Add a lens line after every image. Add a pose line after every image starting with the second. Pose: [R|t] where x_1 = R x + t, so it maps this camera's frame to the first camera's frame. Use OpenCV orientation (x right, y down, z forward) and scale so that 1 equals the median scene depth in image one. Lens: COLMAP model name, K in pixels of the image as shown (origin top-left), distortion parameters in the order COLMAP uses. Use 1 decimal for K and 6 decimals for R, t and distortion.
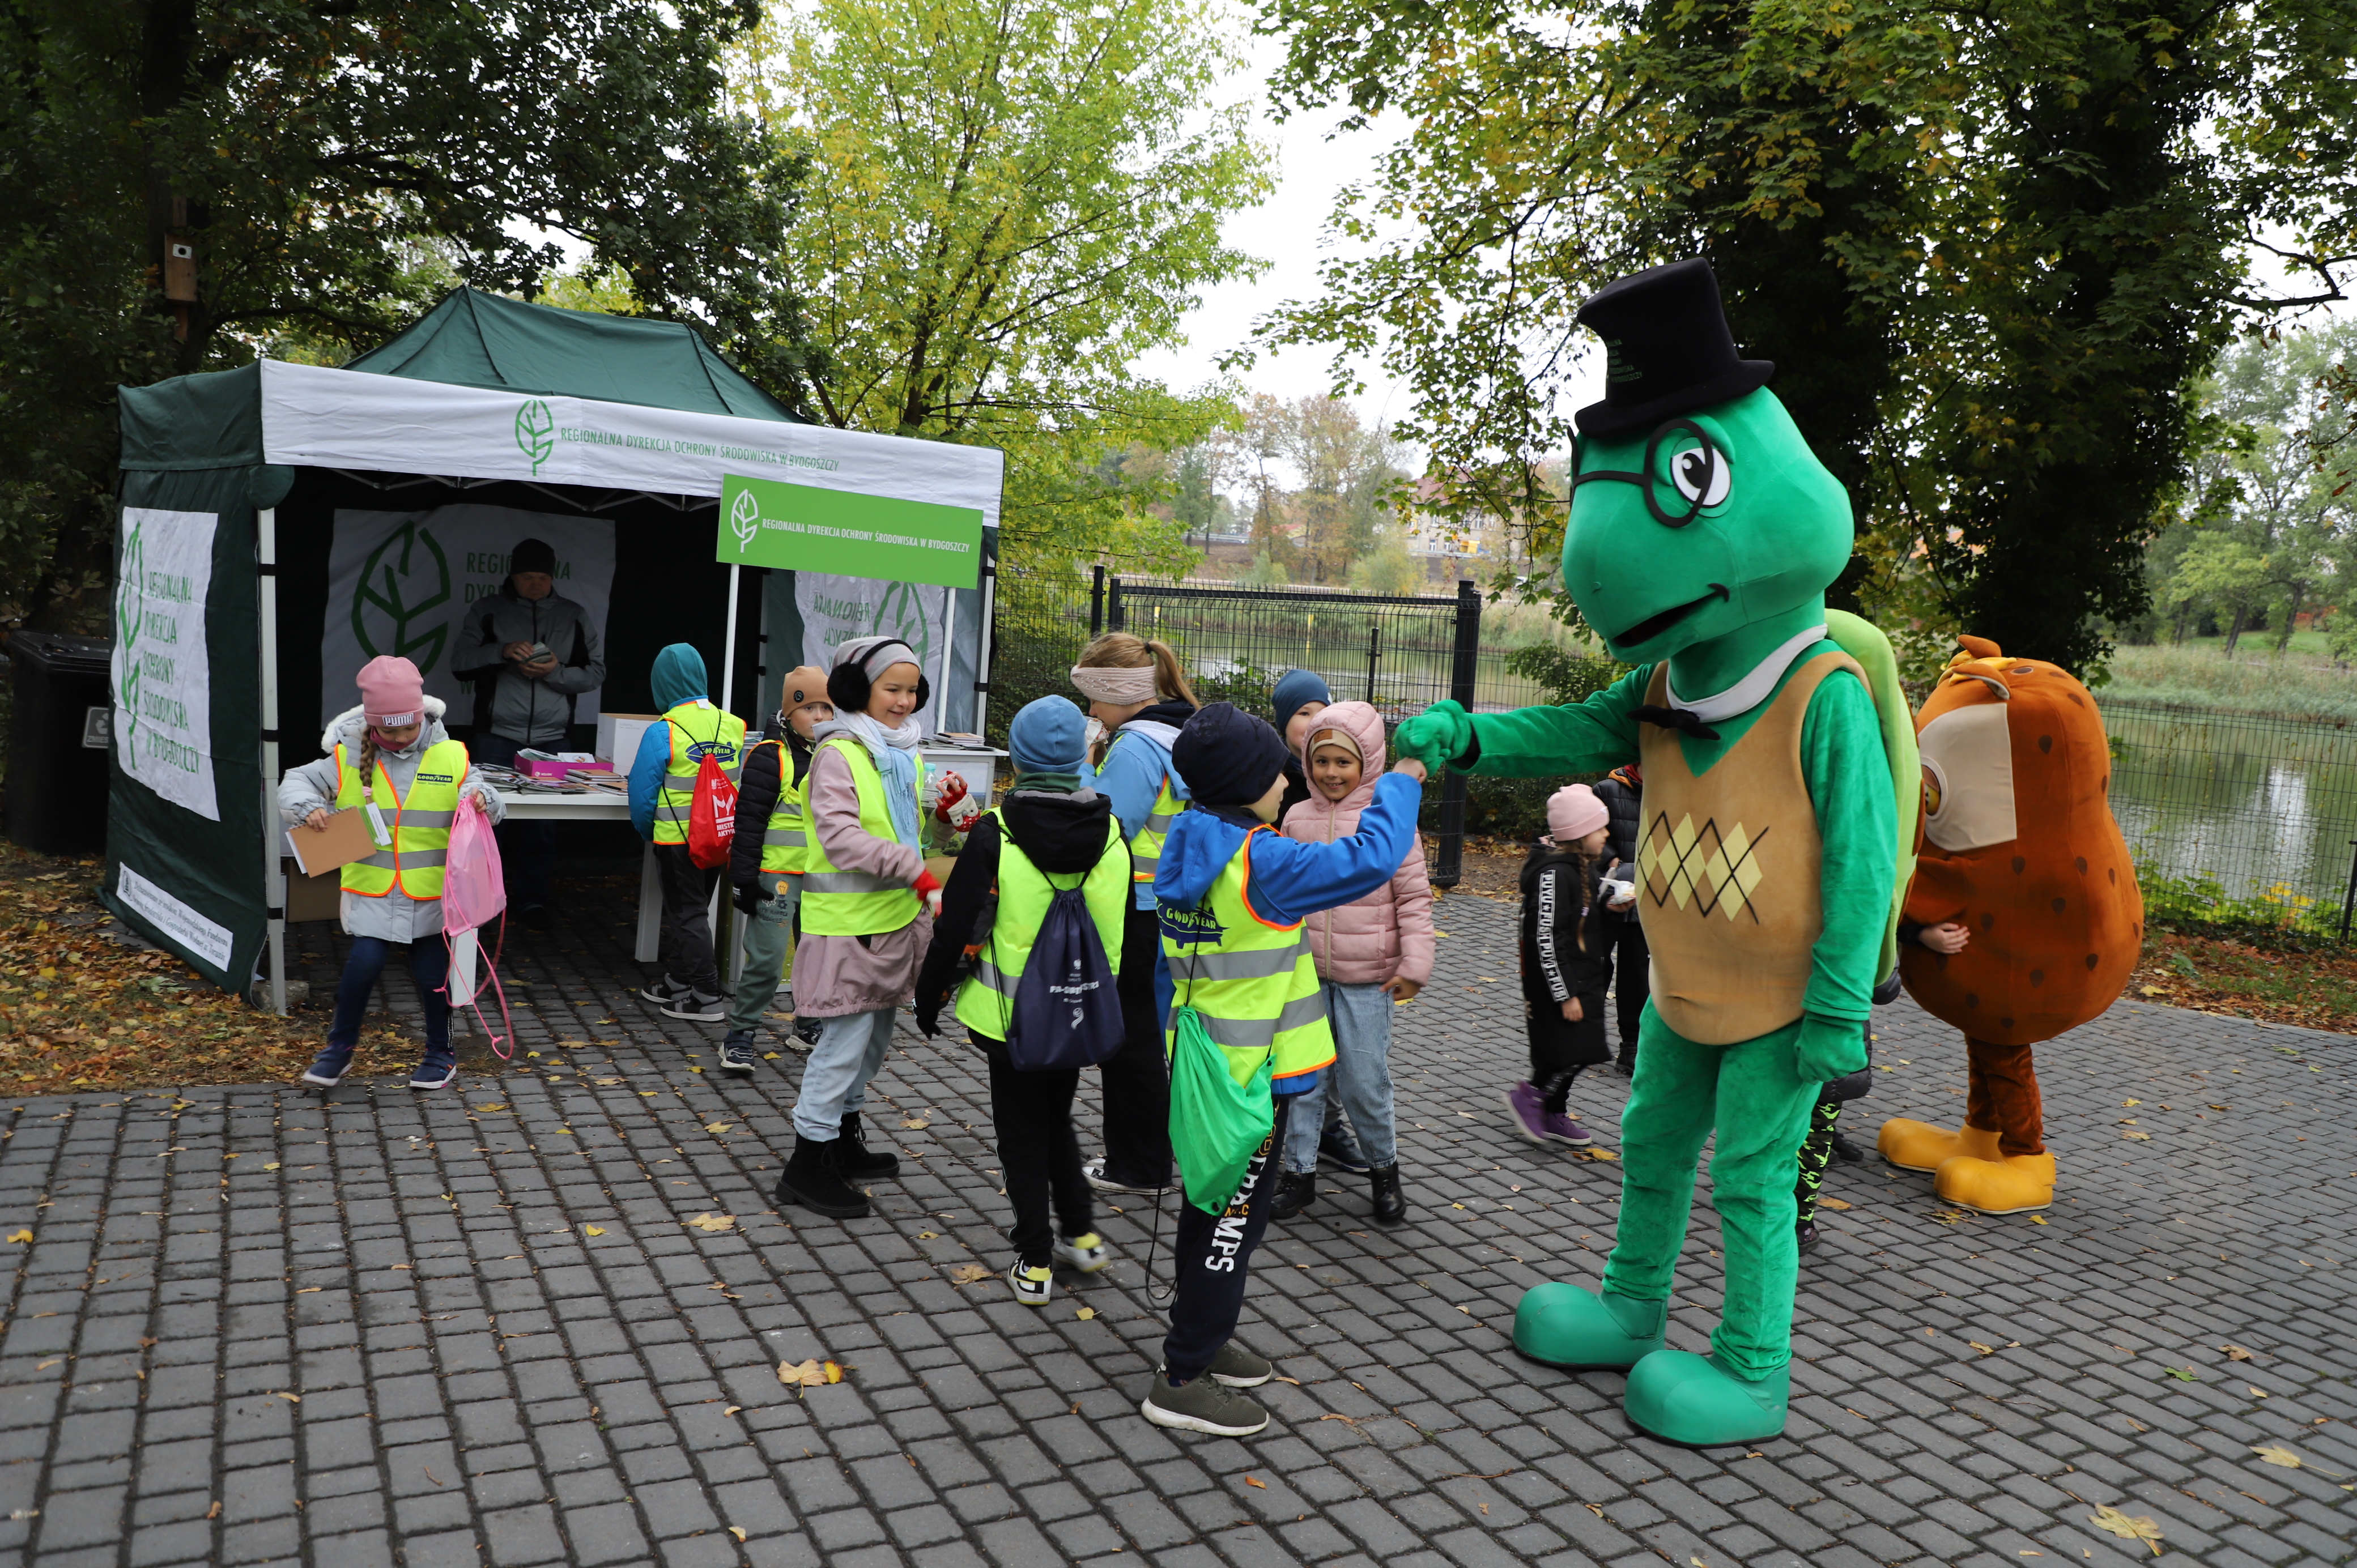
lens RADIAL K [[1830.9, 0, 1178.5], [0, 1830.9, 784.0], [0, 0, 1]] dist [-0.094389, 0.089918]
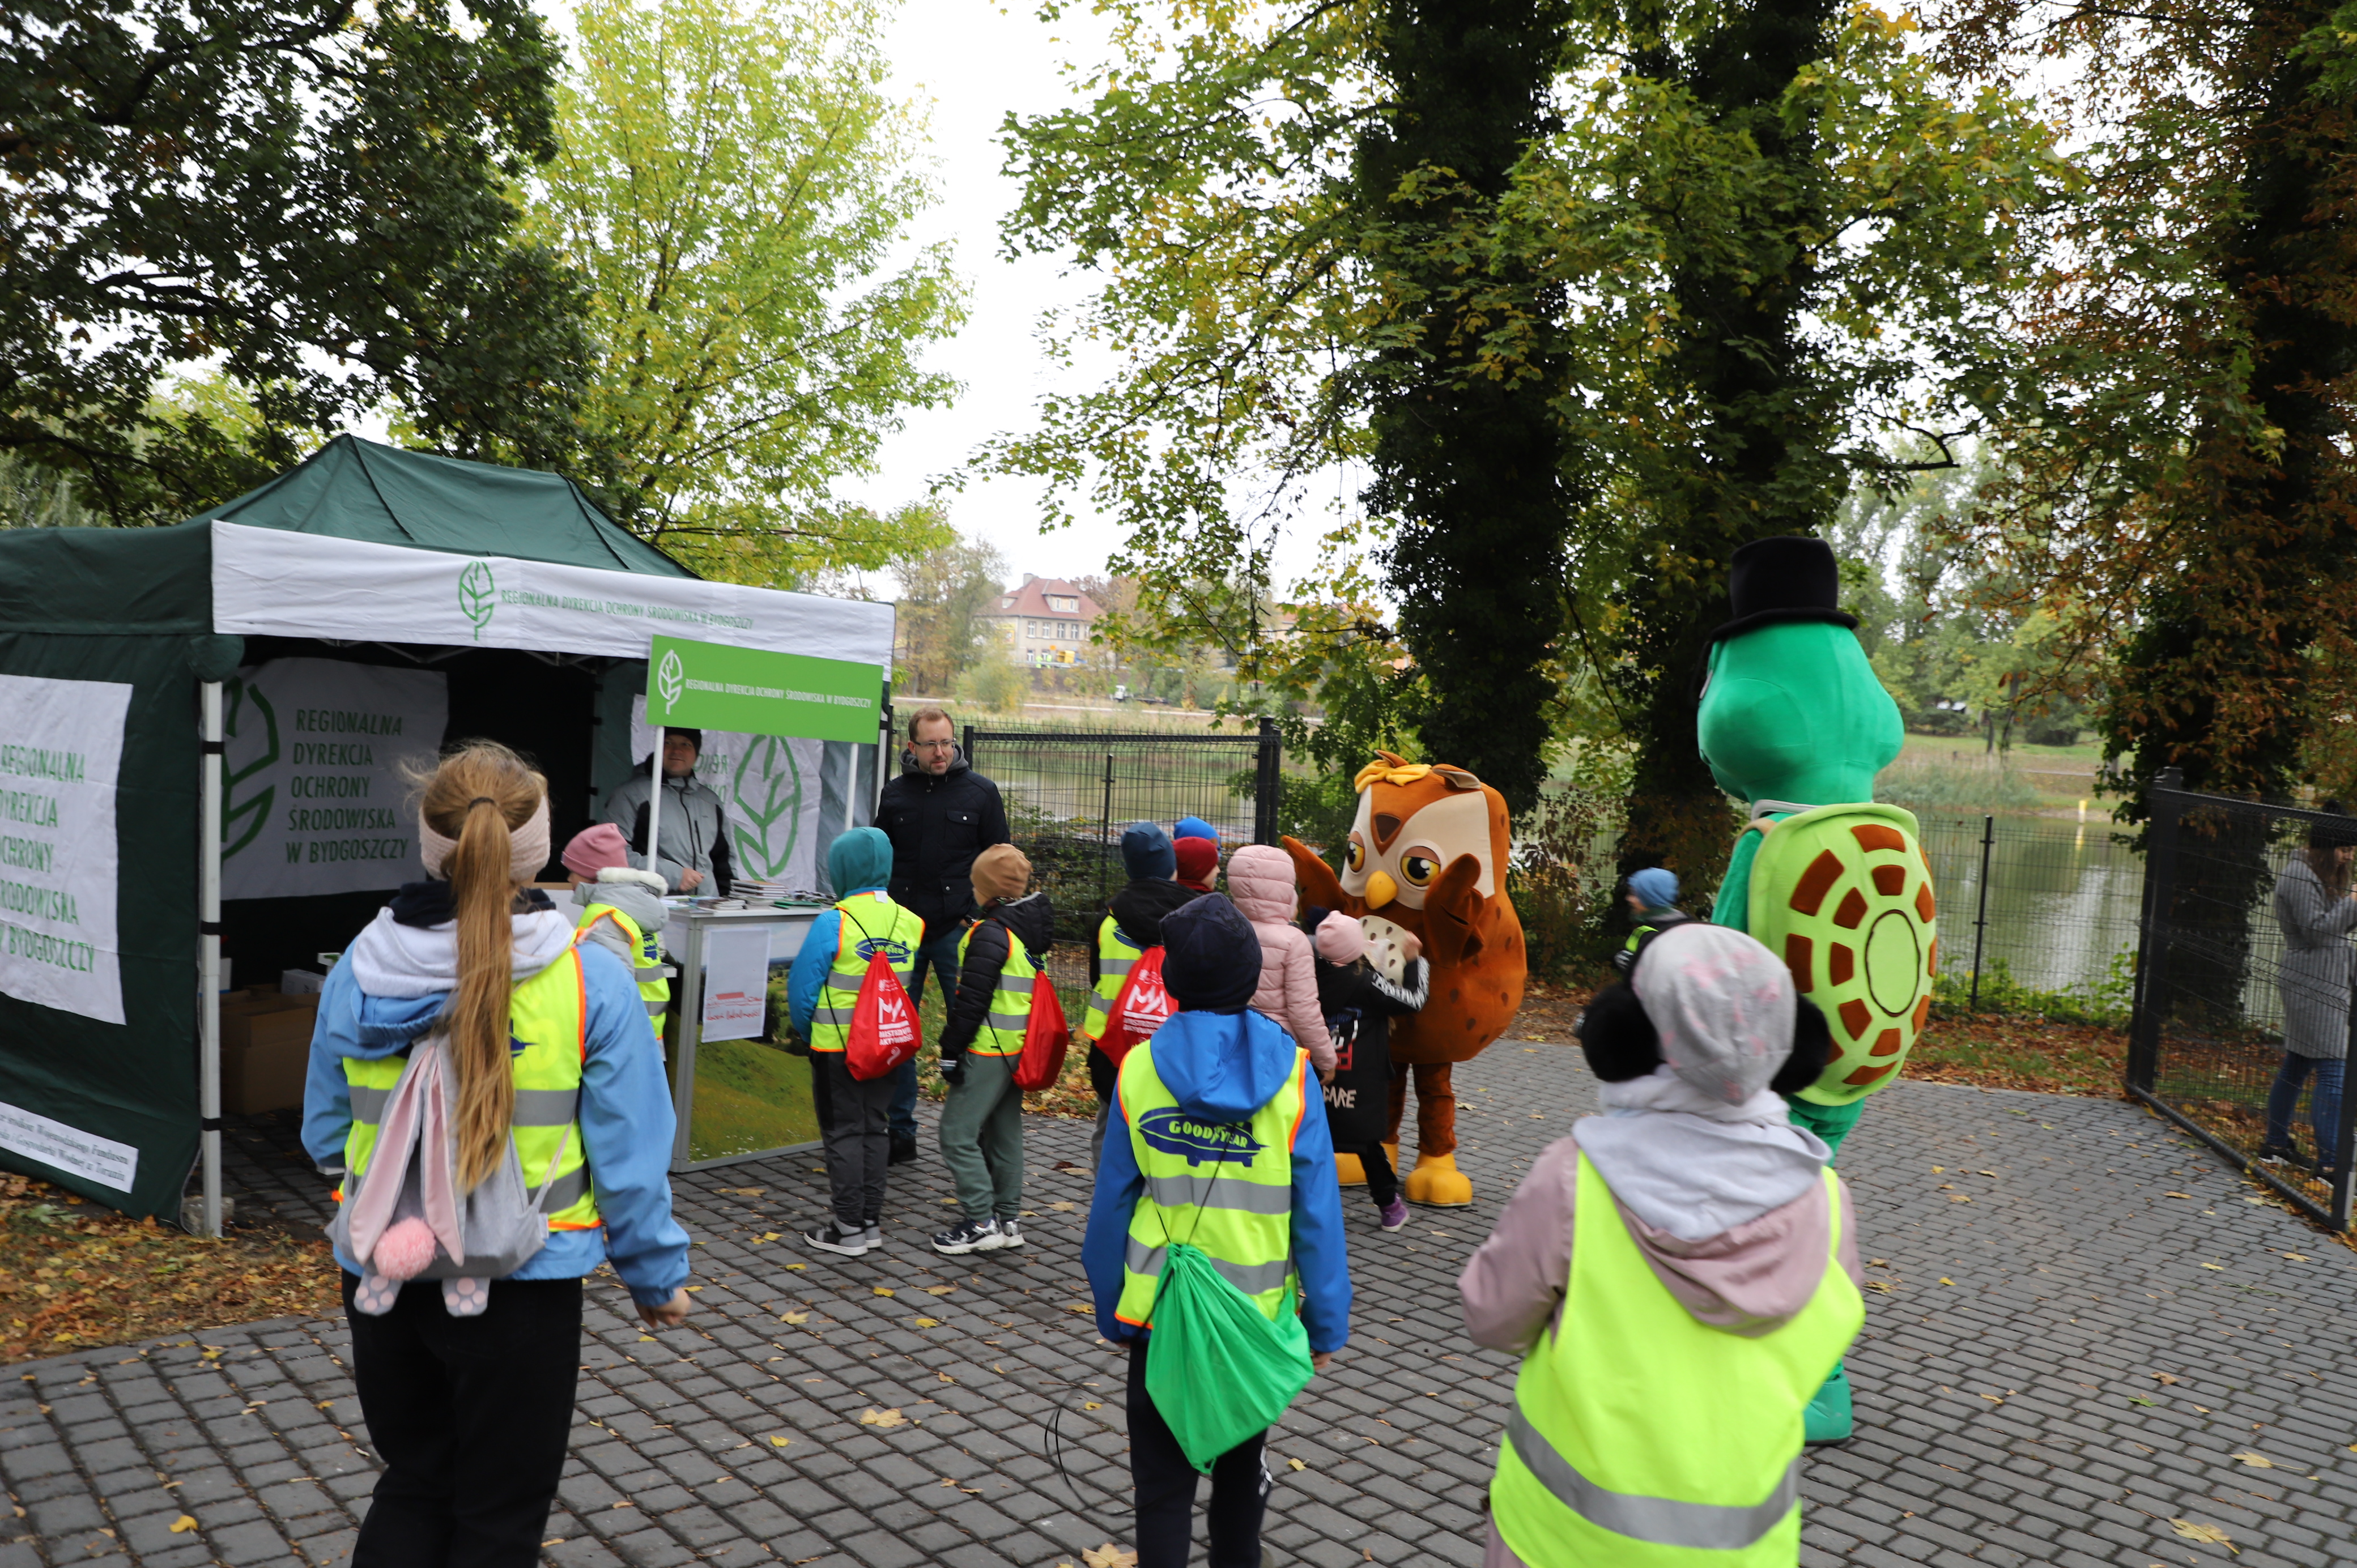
lens RADIAL K [[1841.6, 0, 1178.5], [0, 1841.6, 784.0], [0, 0, 1]] dist [-0.094885, 0.085600]
pose [[0.963174, -0.023585, 0.267842, -0.200152], [0.037699, 0.998151, -0.047674, -0.027772], [-0.266223, 0.056016, 0.962283, -0.009730]]
